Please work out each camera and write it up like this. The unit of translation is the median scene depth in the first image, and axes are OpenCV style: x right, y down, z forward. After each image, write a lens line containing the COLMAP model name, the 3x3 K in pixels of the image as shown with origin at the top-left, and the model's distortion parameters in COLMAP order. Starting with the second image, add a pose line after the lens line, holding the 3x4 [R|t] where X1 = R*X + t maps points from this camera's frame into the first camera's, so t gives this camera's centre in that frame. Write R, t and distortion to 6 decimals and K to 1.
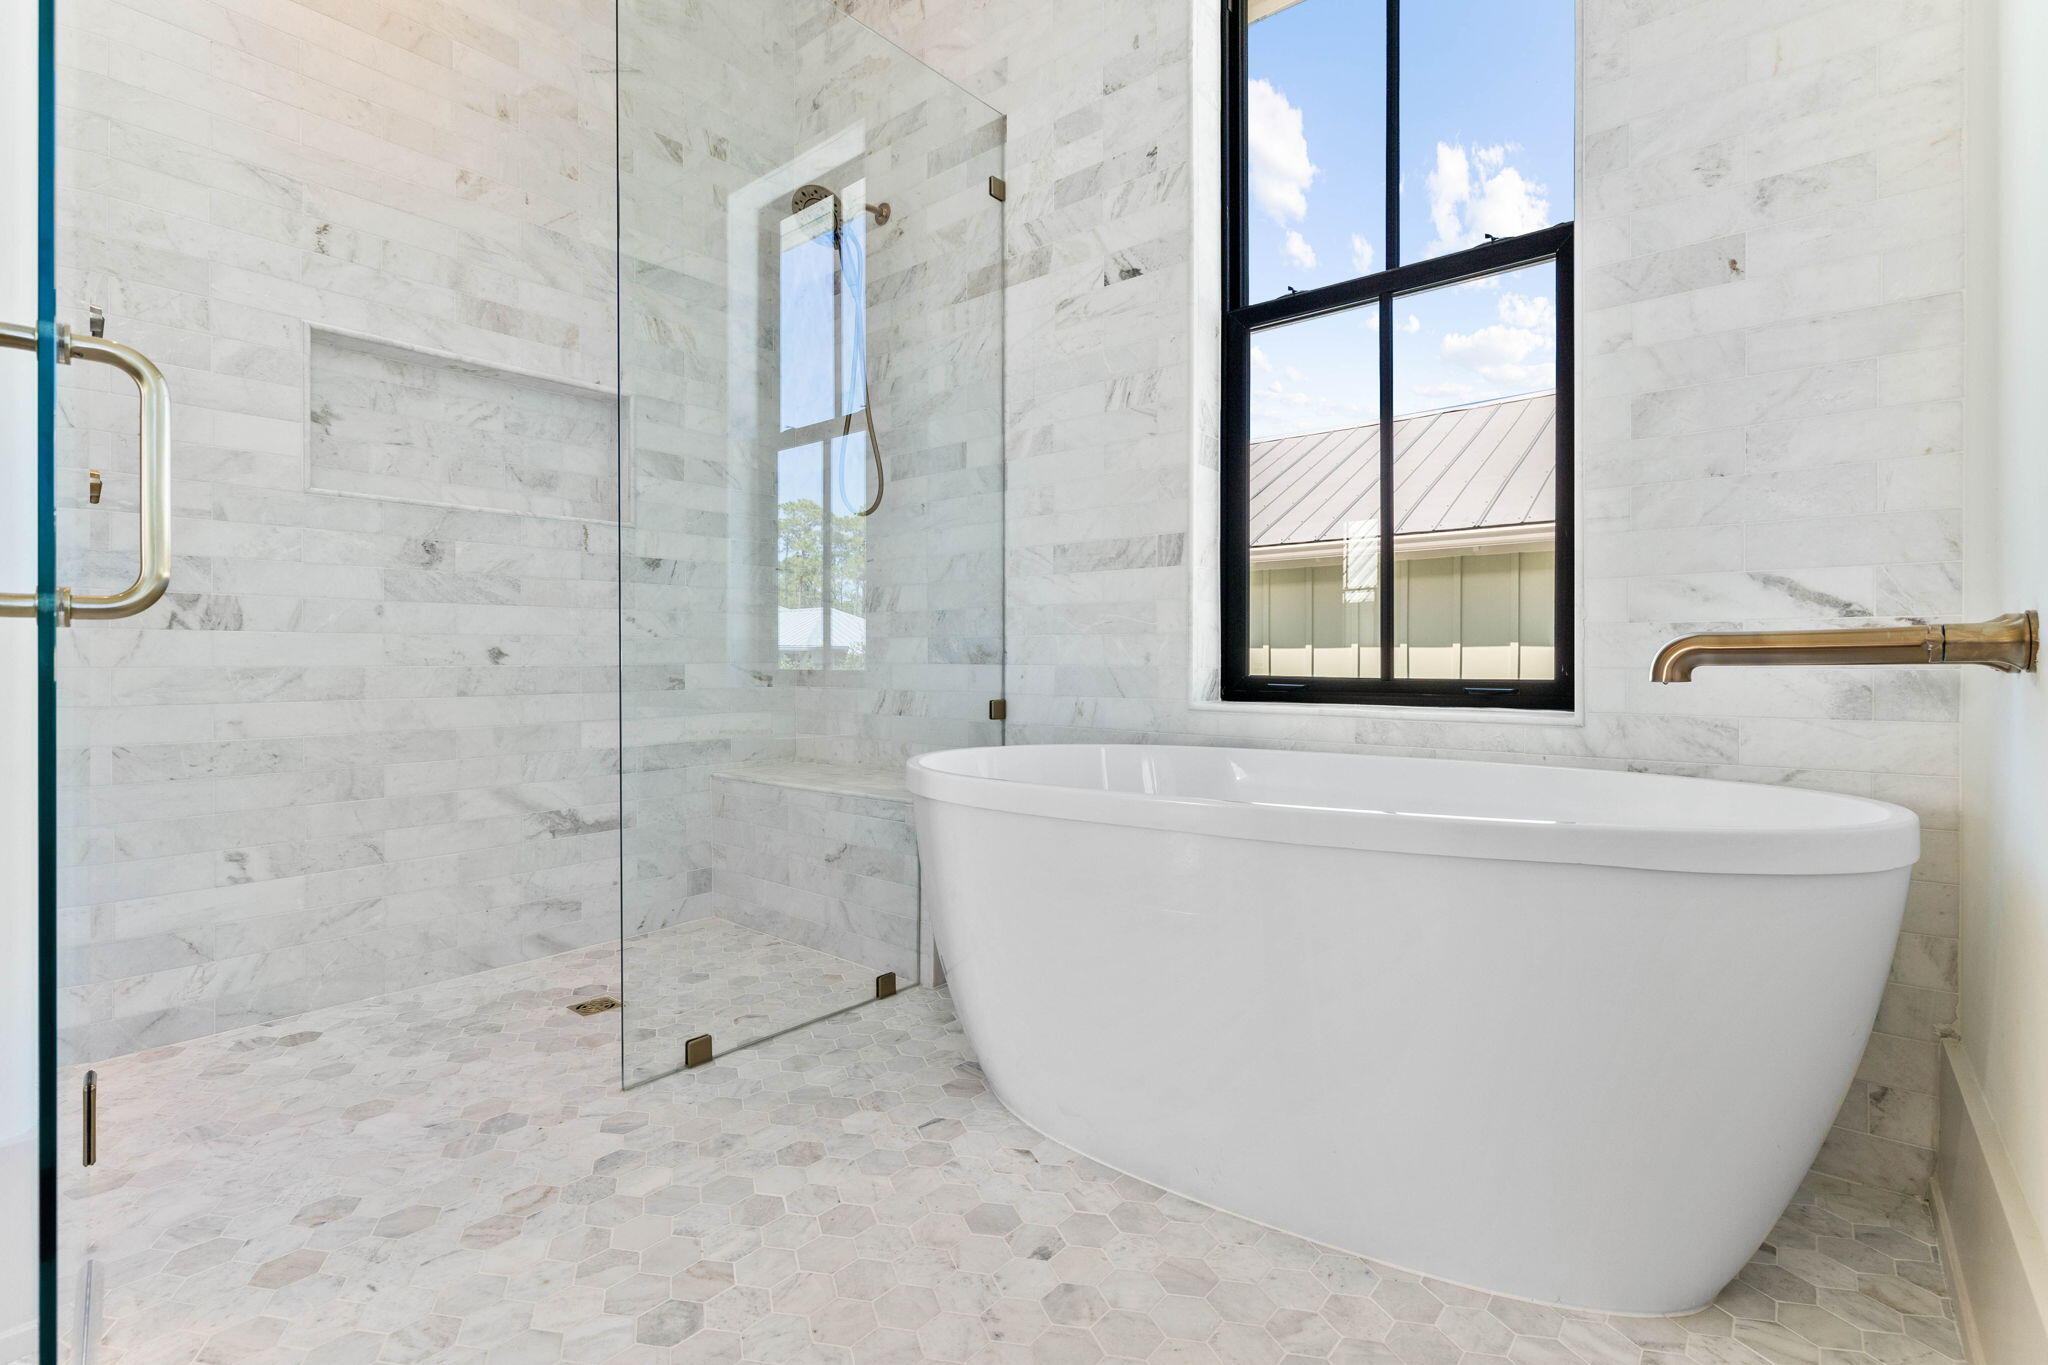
lens RADIAL K [[934.7, 0, 1025.1], [0, 934.7, 666.8], [0, 0, 1]] dist [-0.001345, 0.000185]
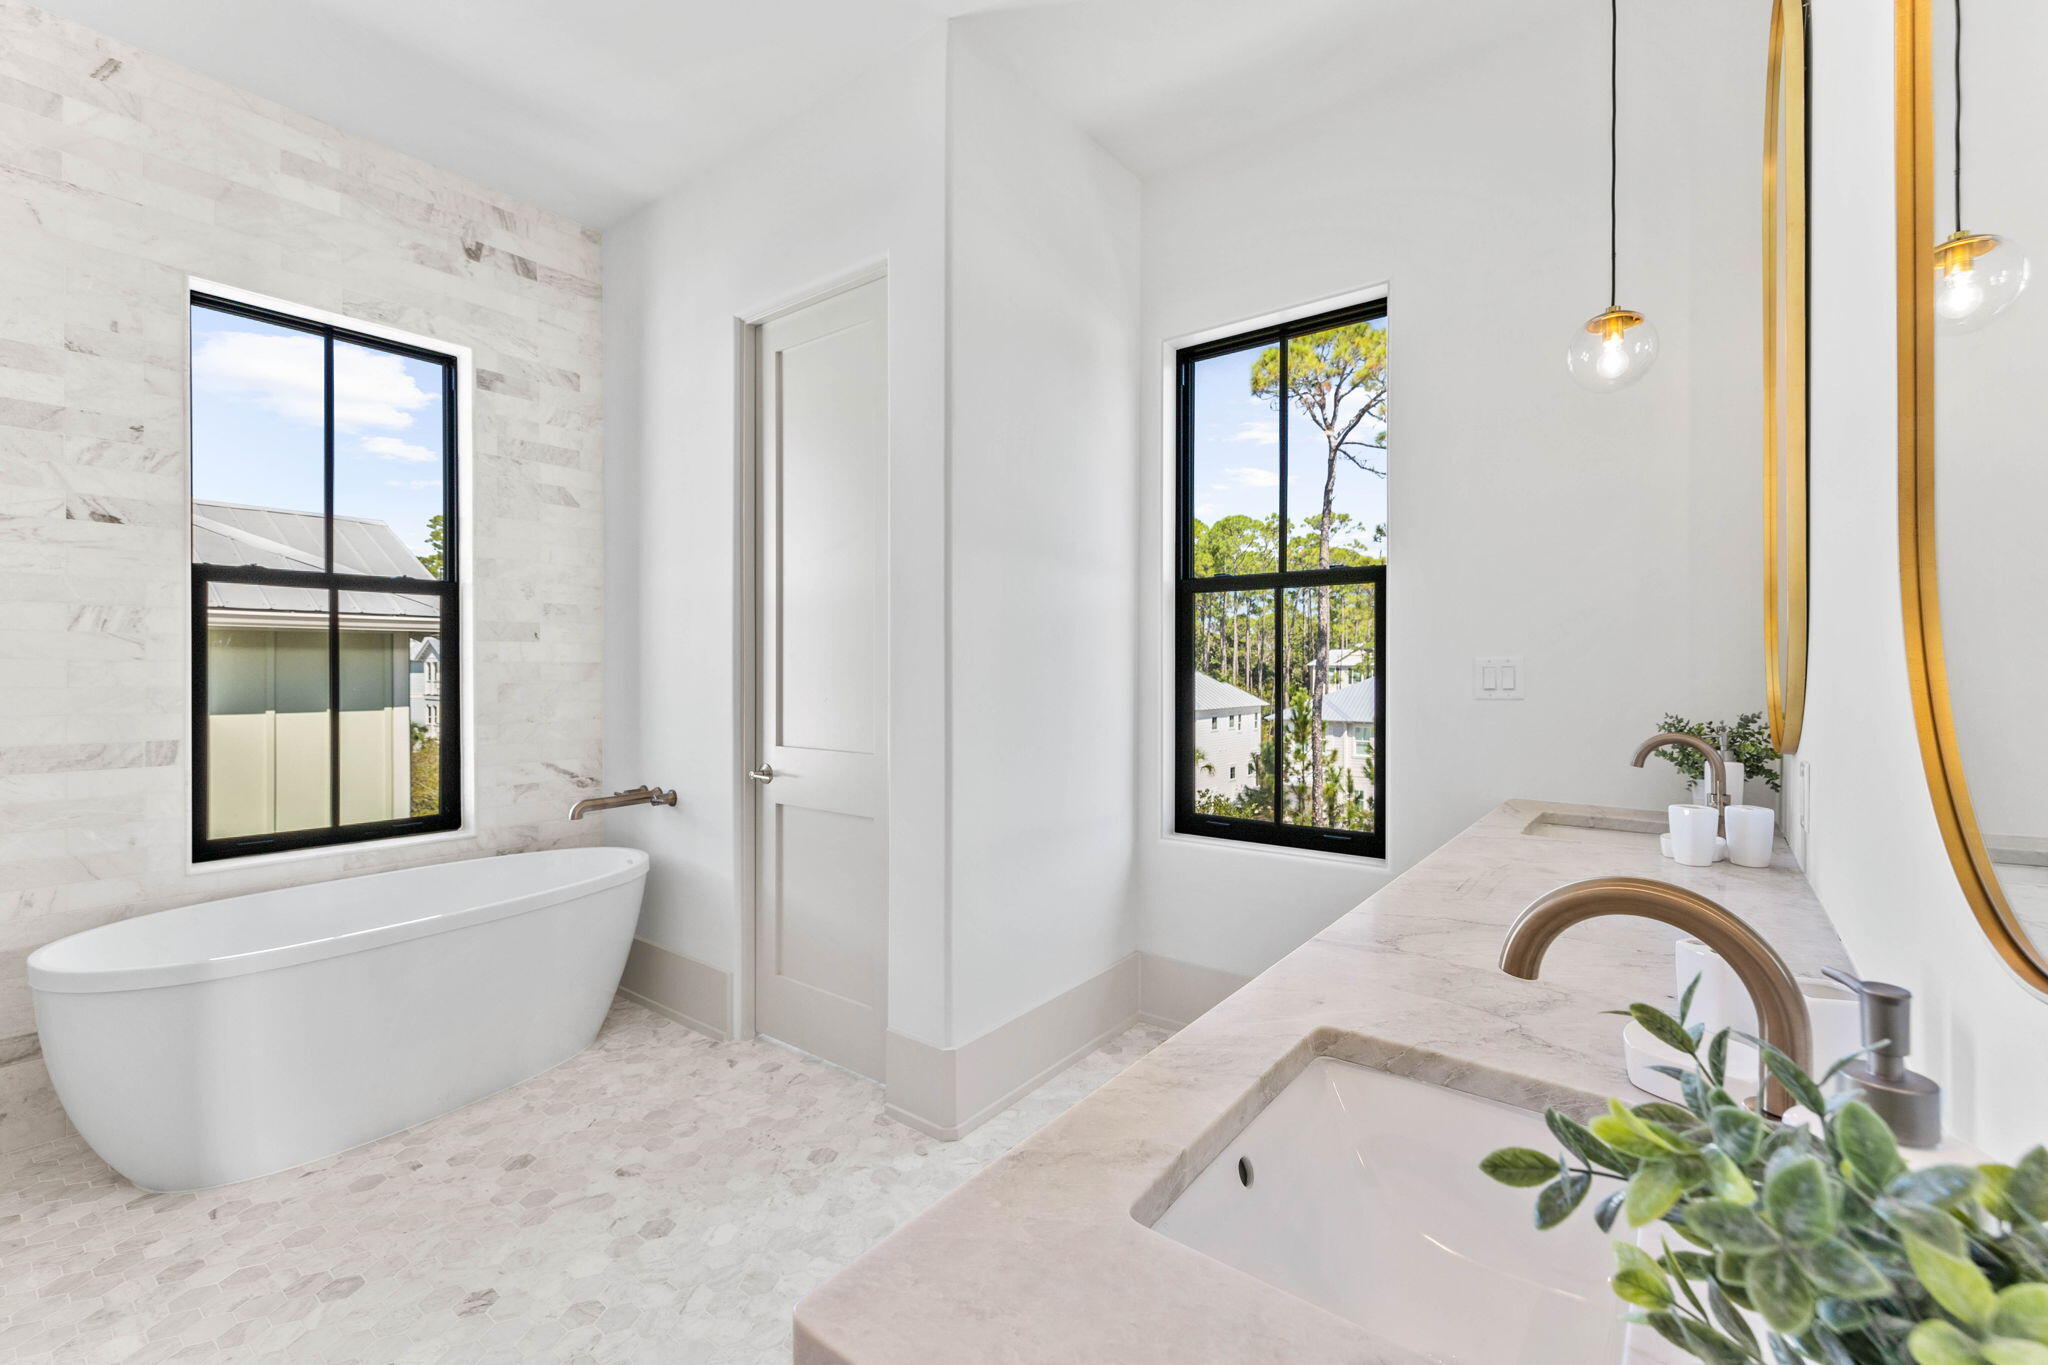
lens RADIAL K [[872.9, 0, 1023.4], [0, 872.9, 670.2], [0, 0, 1]] dist [-0.000141, 0.000099]
pose [[-0.044660, -0.005992, 0.998984, -1.146439], [0.000219, 0.999982, 0.006008, -0.260616], [-0.999002, 0.000487, -0.044658, -0.116398]]
